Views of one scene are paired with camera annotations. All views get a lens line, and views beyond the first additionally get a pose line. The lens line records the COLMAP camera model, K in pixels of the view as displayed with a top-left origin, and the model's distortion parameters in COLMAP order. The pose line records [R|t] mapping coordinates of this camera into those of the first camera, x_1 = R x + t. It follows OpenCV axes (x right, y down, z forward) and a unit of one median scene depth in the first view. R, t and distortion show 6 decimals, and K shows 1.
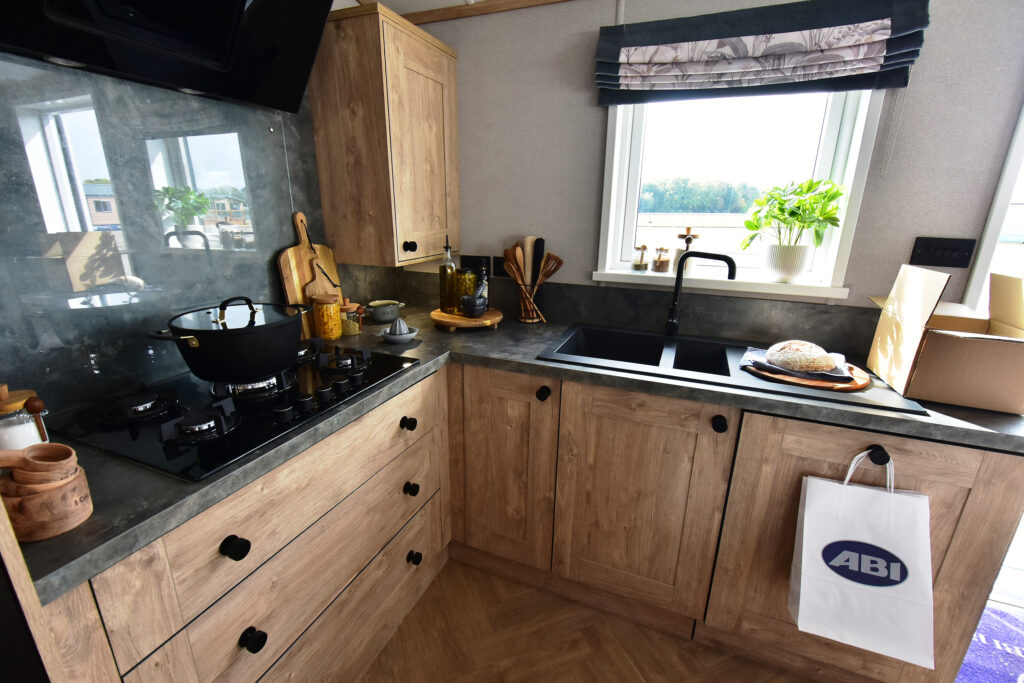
lens RADIAL K [[446.4, 0, 509.7], [0, 446.4, 341.3], [0, 0, 1]] dist [0.001551, -0.004119]
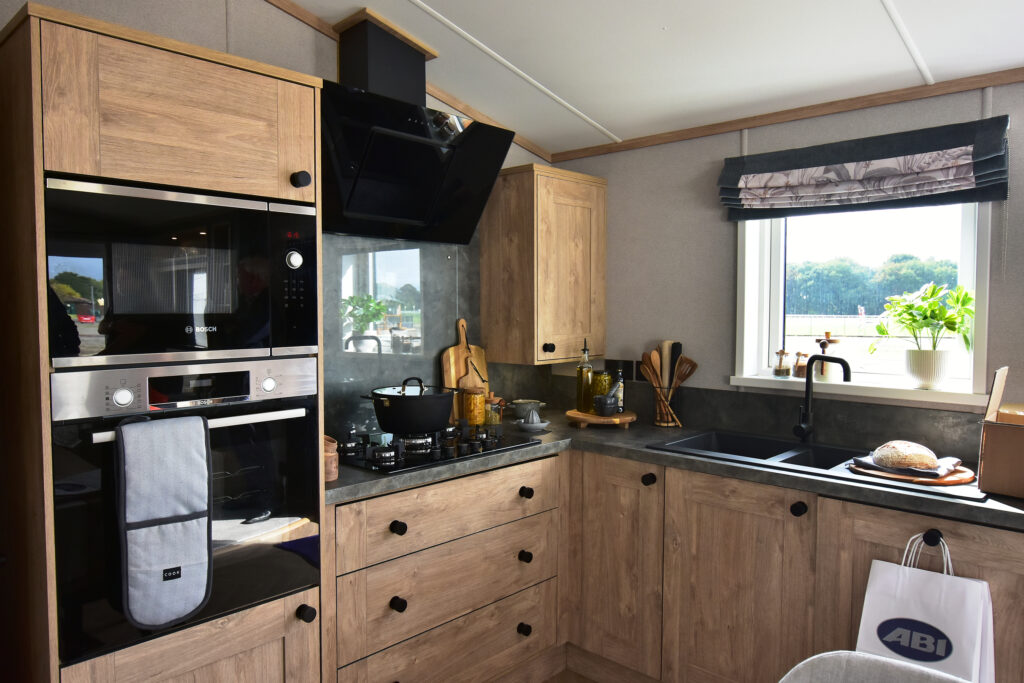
lens RADIAL K [[708.3, 0, 510.8], [0, 708.3, 341.7], [0, 0, 1]] dist [-0.011340, 0.000545]
pose [[0.934469, 0.007258, -0.355971, 0.355993], [-0.093862, 0.969446, -0.226635, 0.204827], [0.343450, 0.245196, 0.906599, -0.718983]]
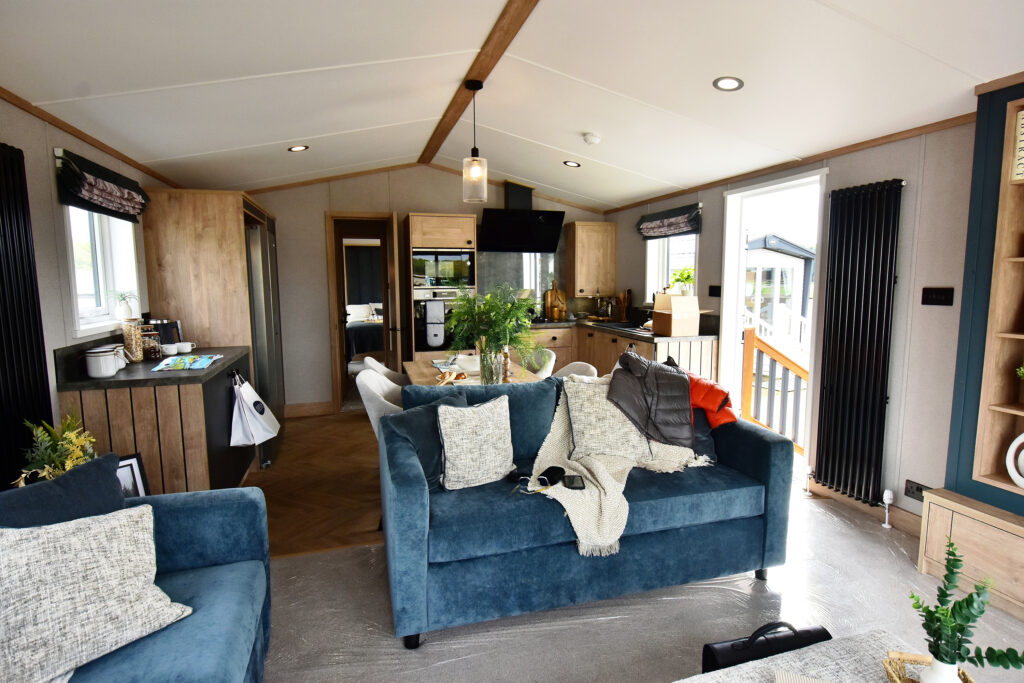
lens RADIAL K [[535.4, 0, 512.7], [0, 535.4, 340.3], [0, 0, 1]] dist [0.003251, -0.003526]
pose [[0.628319, 0.072185, -0.774600, 2.529548], [-0.213268, 0.973524, -0.082270, 0.553740], [0.748152, 0.216889, 0.627078, -1.671601]]
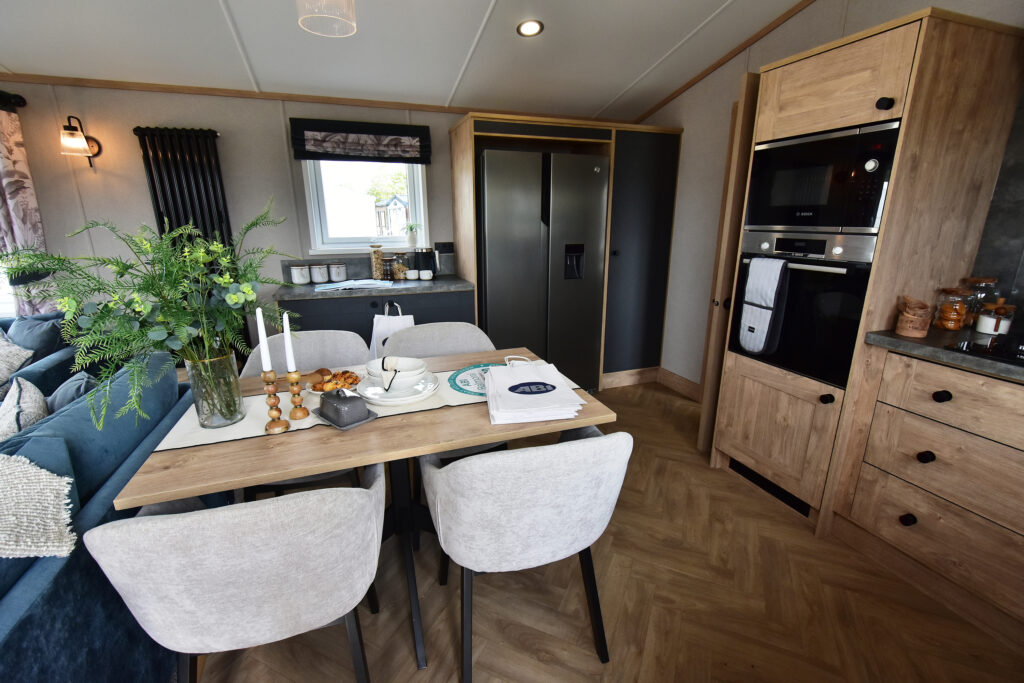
lens RADIAL K [[446.4, 0, 512.0], [0, 446.4, 341.4], [0, 0, 1]] dist [0.001551, -0.004119]
pose [[-0.732074, 0.173183, -0.658844, 1.027044], [-0.204177, 0.866902, 0.454745, -0.108466], [0.649907, 0.467428, -0.599277, 0.486859]]
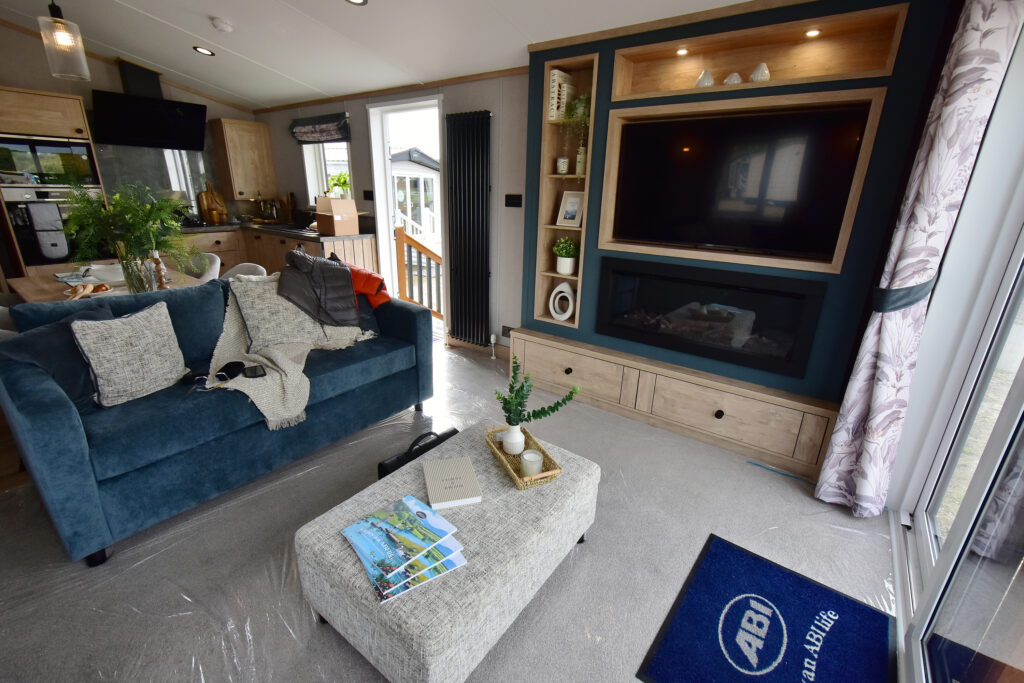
lens RADIAL K [[446.4, 0, 508.7], [0, 446.4, 341.3], [0, 0, 1]] dist [0.001551, -0.004119]
pose [[0.967400, 0.091338, -0.236209, 2.583421], [-0.084242, 0.995643, 0.039979, 0.564562], [0.238831, -0.018777, 0.970880, -1.671493]]
